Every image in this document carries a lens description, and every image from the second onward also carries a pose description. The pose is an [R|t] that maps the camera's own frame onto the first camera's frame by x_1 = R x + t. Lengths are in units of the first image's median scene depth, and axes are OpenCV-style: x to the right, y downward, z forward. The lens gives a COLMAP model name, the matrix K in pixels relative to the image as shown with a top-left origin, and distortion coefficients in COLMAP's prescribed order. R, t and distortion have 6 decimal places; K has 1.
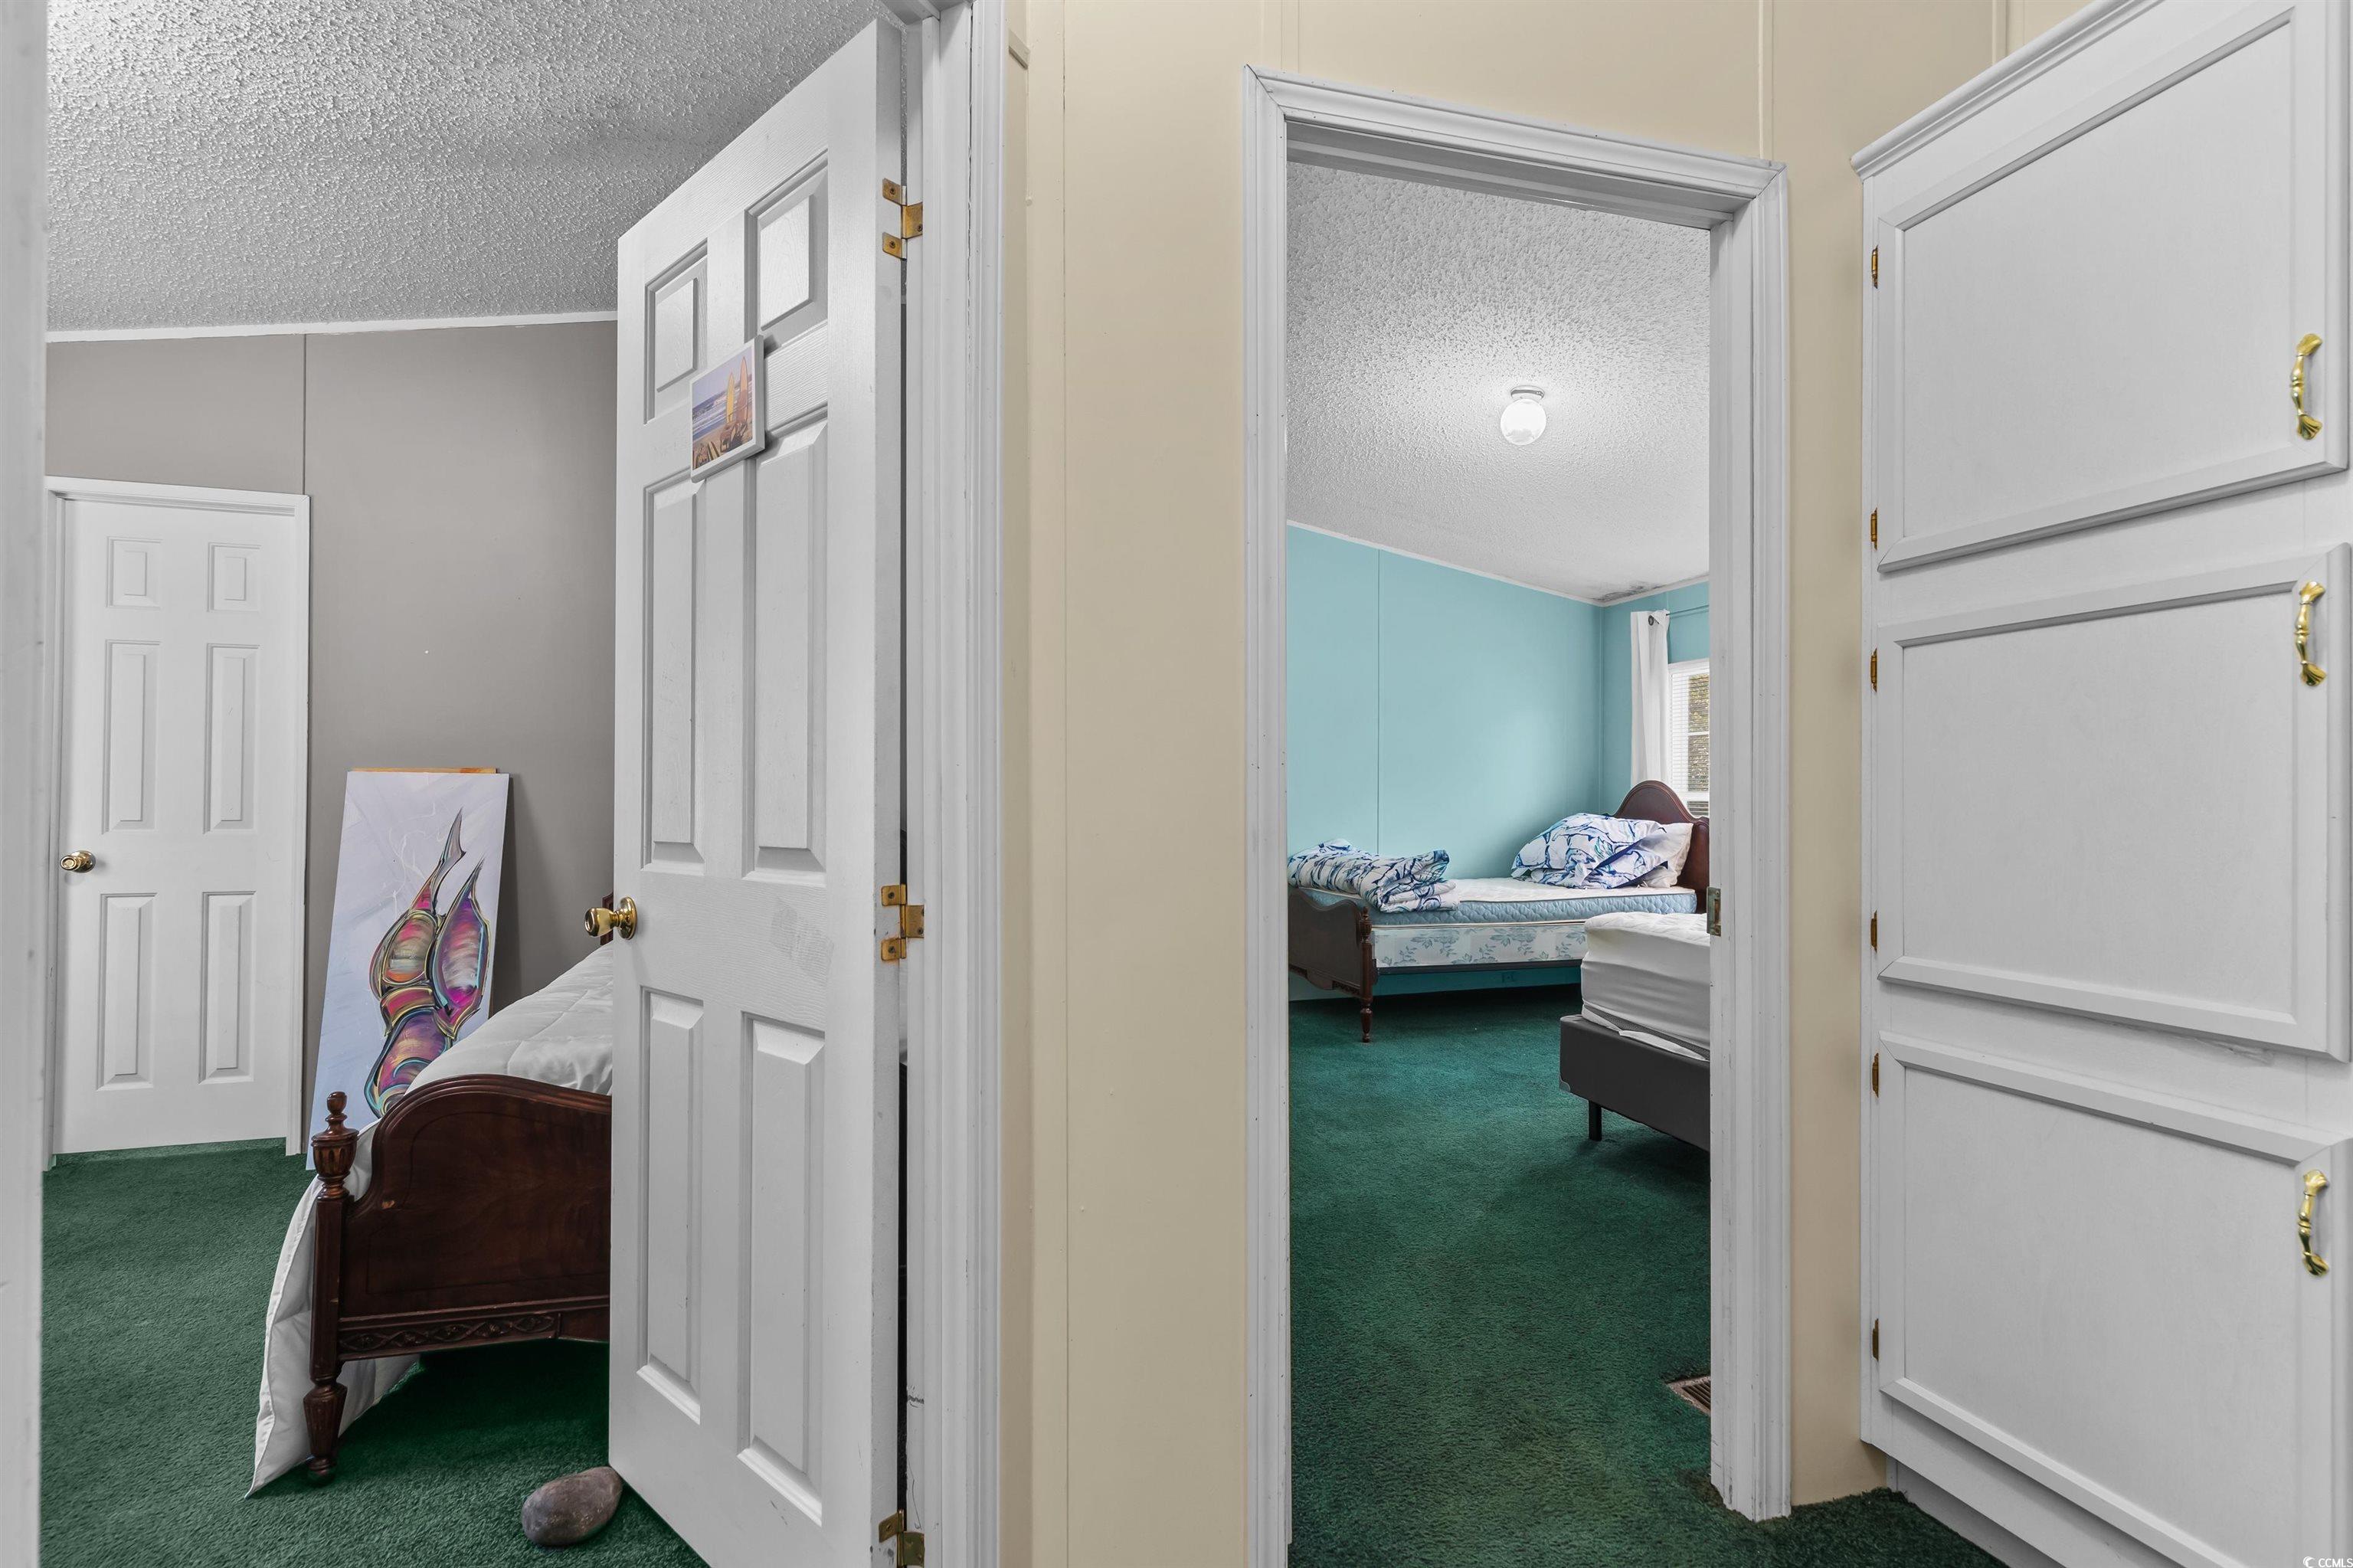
lens RADIAL K [[1078.3, 0, 1181.8], [0, 1078.3, 785.5], [0, 0, 1]] dist [0.002665, 0.001107]
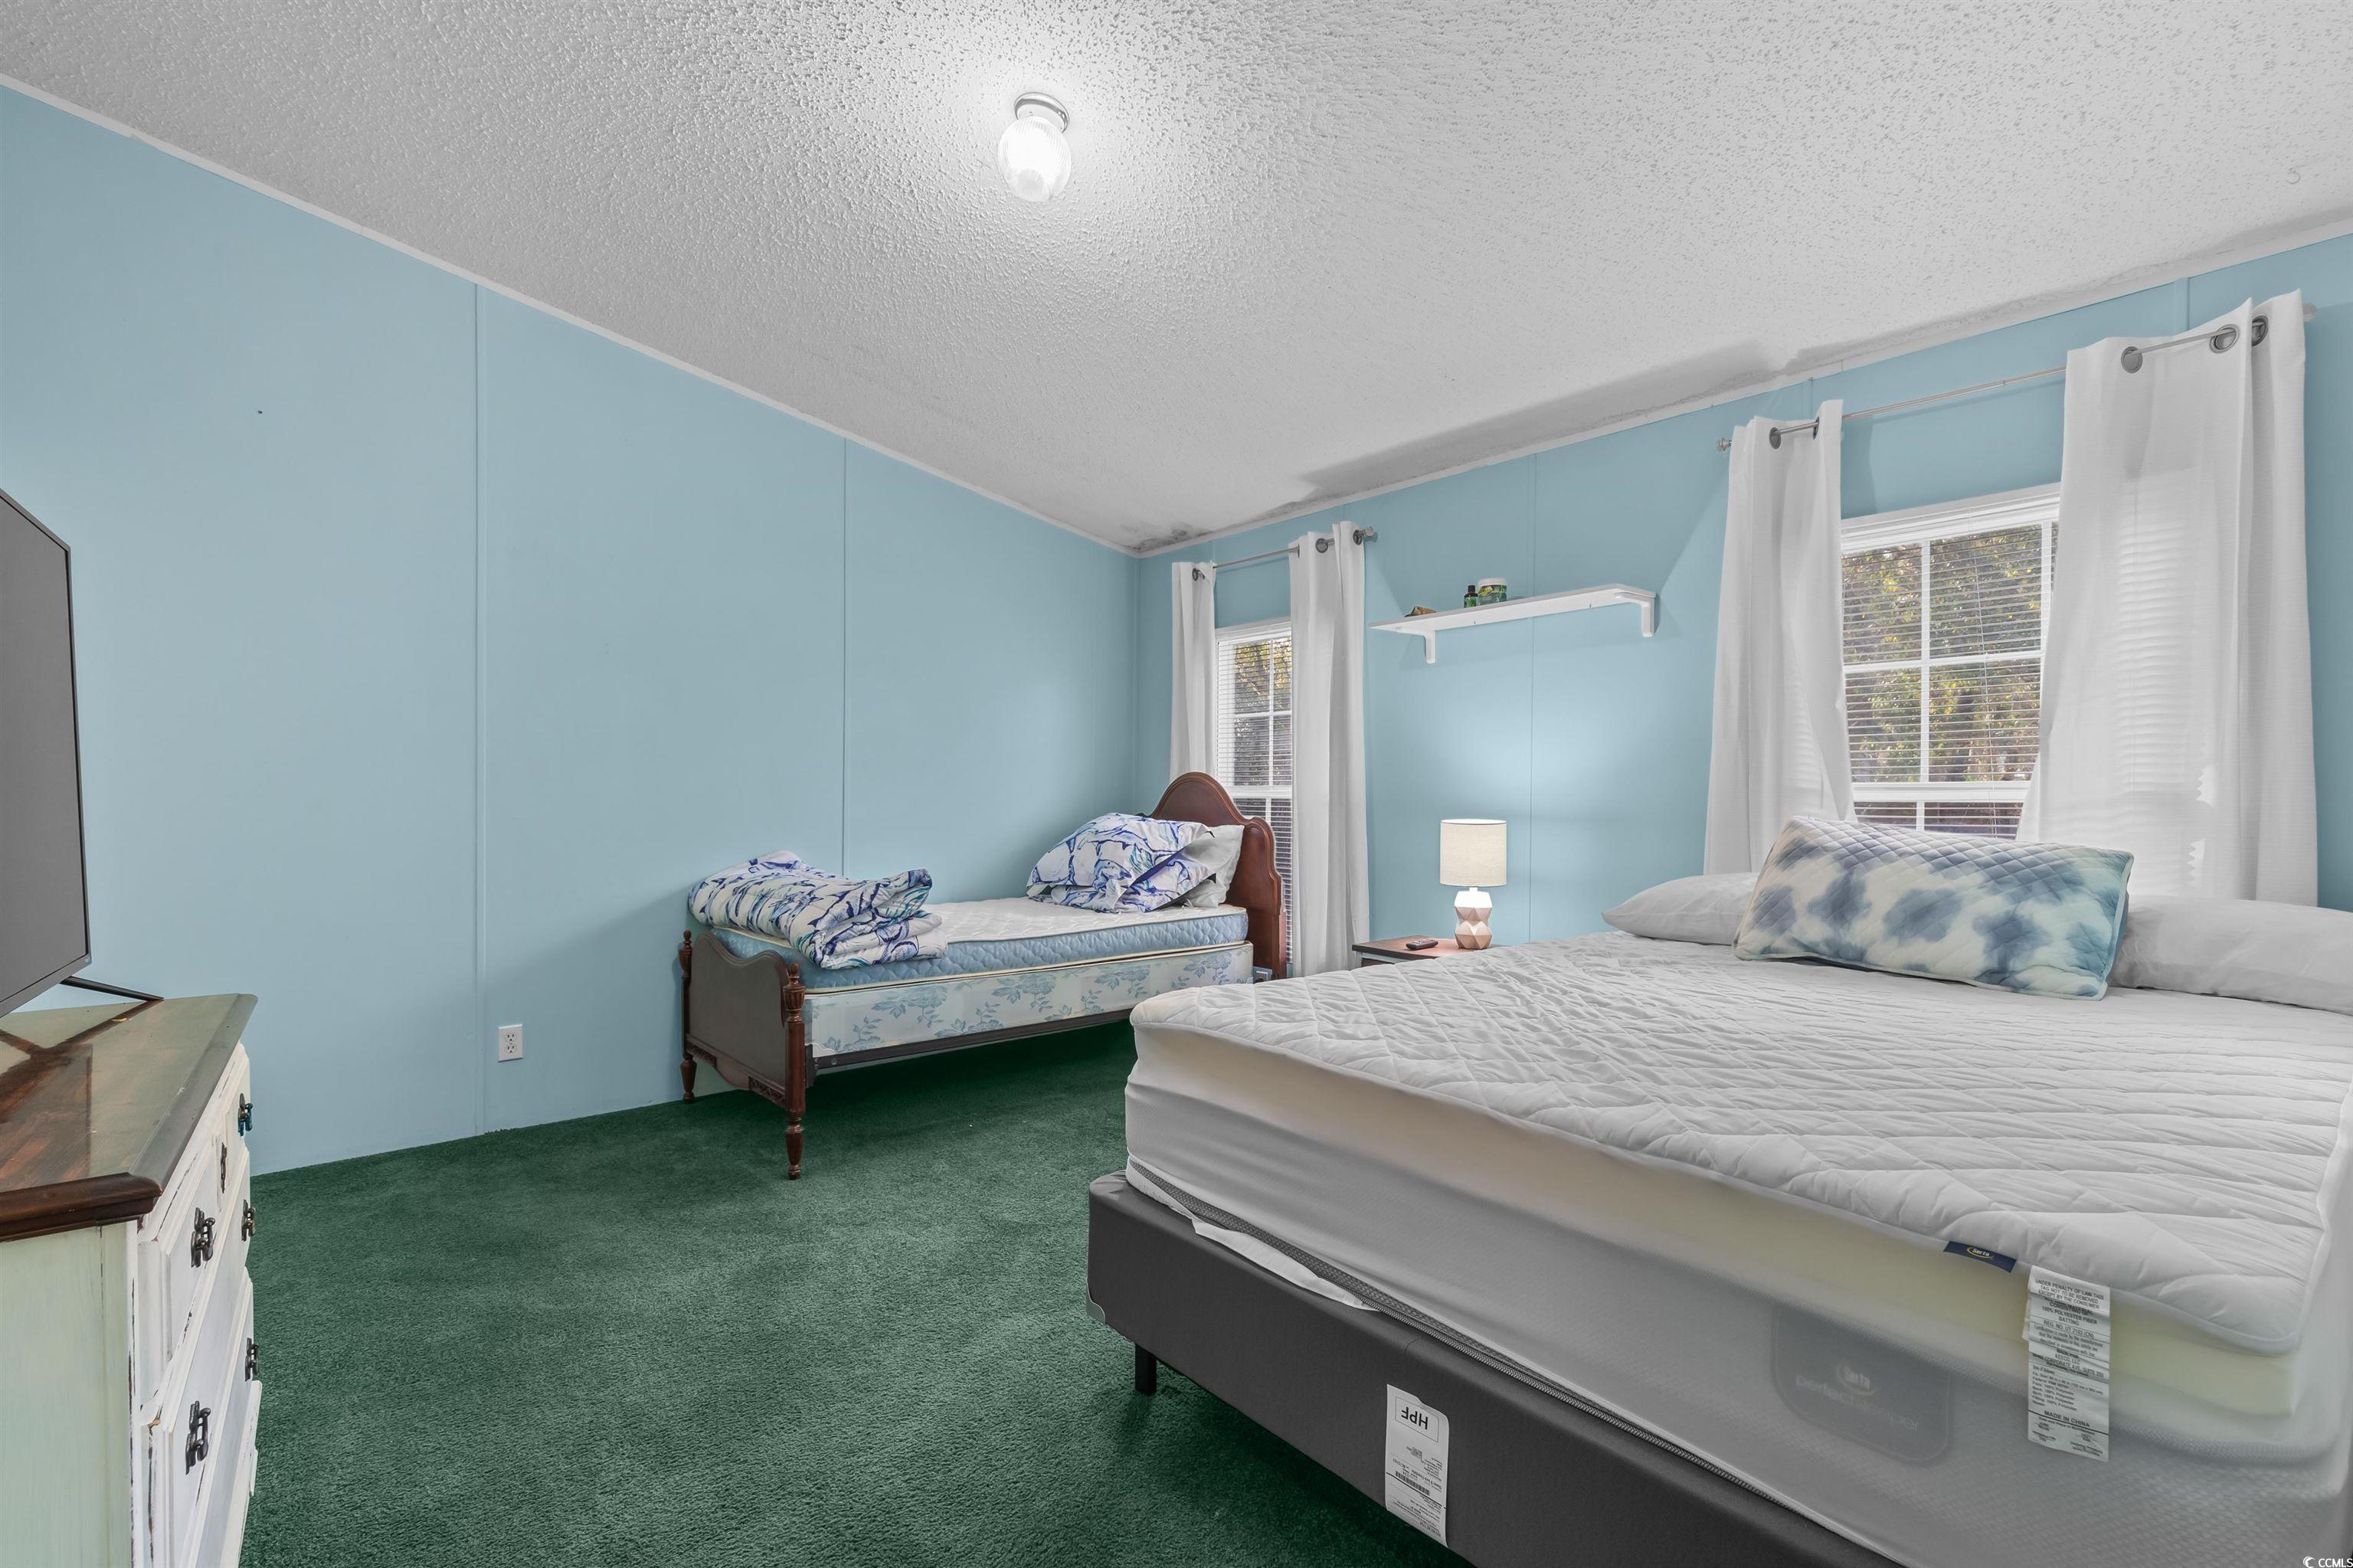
lens RADIAL K [[1066.1, 0, 1175.6], [0, 1066.1, 813.1], [0, 0, 1]] dist [0.004764, -0.001072]
pose [[0.912103, -0.002561, 0.409954, 0.102266], [-0.008549, 0.999644, 0.025265, 0.006265], [-0.409873, -0.026549, 0.911756, 0.298252]]
